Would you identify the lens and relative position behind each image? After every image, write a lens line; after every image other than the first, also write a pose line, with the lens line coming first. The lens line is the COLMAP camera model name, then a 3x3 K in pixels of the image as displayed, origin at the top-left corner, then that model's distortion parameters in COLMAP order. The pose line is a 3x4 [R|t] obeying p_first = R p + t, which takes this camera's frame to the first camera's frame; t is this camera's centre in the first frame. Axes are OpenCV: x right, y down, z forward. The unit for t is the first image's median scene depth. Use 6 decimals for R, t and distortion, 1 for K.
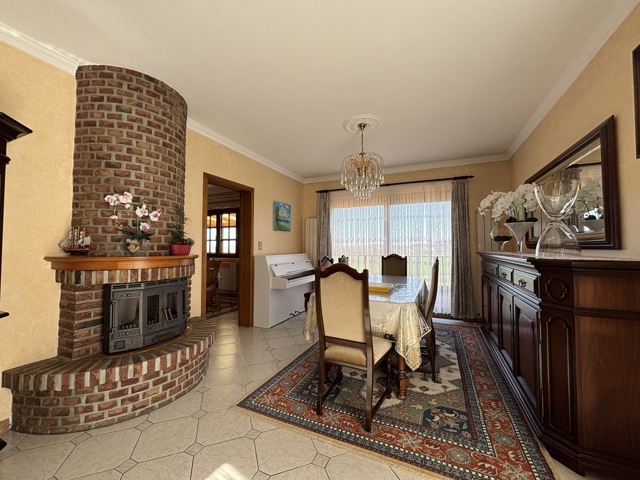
lens RADIAL K [[255.2, 0, 319.8], [0, 255.2, 239.7], [0, 0, 1]] dist [-0.000121, 0.000315]
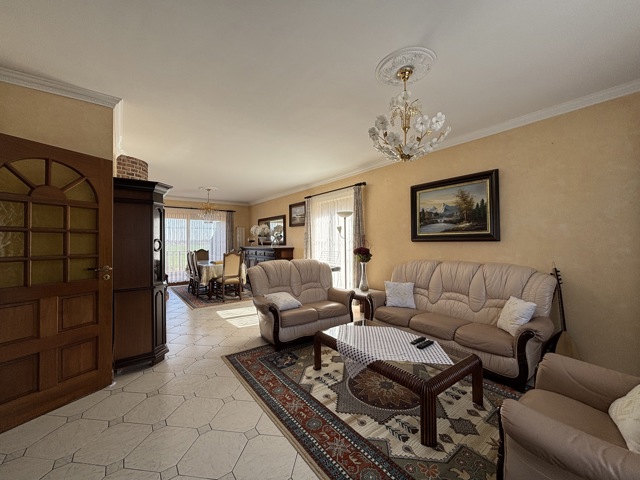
lens RADIAL K [[255.2, 0, 322.9], [0, 255.2, 237.6], [0, 0, 1]] dist [-0.000121, 0.000315]
pose [[0.459357, 0.009223, 0.888204, -1.815840], [-0.020611, 0.999788, 0.000277, -0.087048], [-0.888013, -0.018434, 0.459449, -1.198263]]
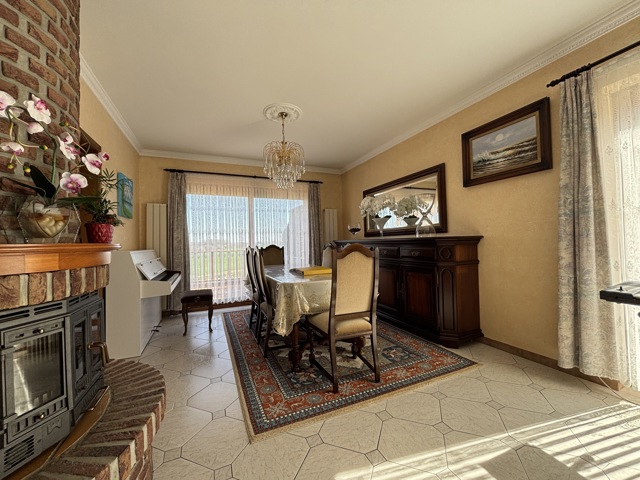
lens RADIAL K [[255.2, 0, 318.5], [0, 255.2, 239.9], [0, 0, 1]] dist [-0.000121, 0.000315]
pose [[0.670316, -0.009154, 0.742019, -0.680147], [0.002963, 0.999949, 0.009660, 0.051324], [-0.742070, -0.004277, 0.670309, 0.309203]]
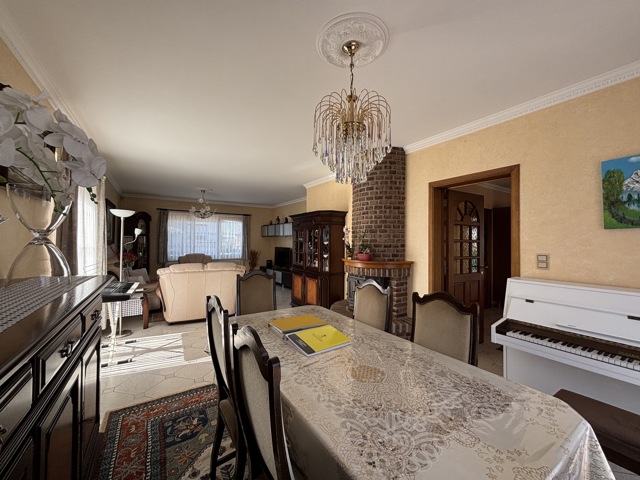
lens RADIAL K [[255.2, 0, 318.9], [0, 255.2, 241.2], [0, 0, 1]] dist [-0.000121, 0.000315]
pose [[-0.534627, -0.011398, -0.845011, 0.909209], [0.016747, 0.999570, -0.024078, -0.026055], [0.844922, -0.027024, -0.534206, 1.685366]]
